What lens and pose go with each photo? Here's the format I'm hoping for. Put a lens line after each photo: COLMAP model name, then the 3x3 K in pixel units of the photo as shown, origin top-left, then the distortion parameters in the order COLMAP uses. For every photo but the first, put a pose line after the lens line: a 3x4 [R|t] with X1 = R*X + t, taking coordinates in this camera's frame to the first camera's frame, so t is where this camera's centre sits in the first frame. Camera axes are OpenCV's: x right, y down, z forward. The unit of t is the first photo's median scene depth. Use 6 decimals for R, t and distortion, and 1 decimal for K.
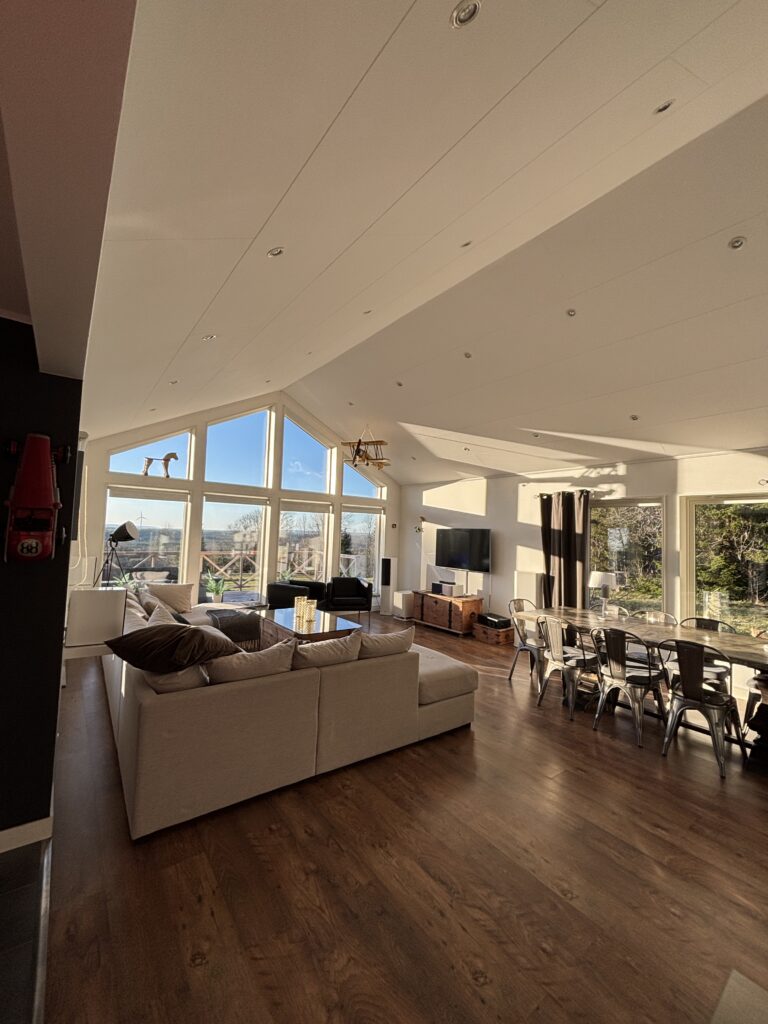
lens RADIAL K [[416.2, 0, 390.6], [0, 416.2, 512.7], [0, 0, 1]] dist [0.000973, 0.000481]
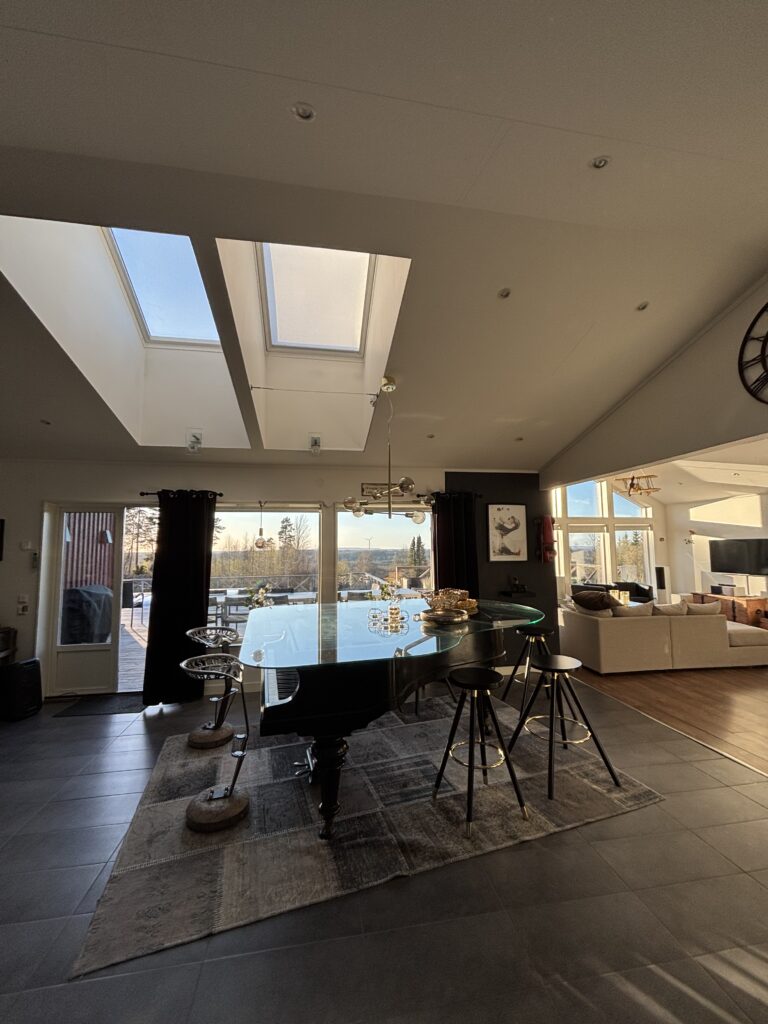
lens RADIAL K [[416.2, 0, 390.6], [0, 416.2, 512.7], [0, 0, 1]] dist [0.000973, 0.000481]
pose [[0.880142, -0.082009, -0.467573, -0.129713], [0.061690, 0.996372, -0.058633, -0.026366], [0.470685, 0.022761, 0.882008, -0.482586]]
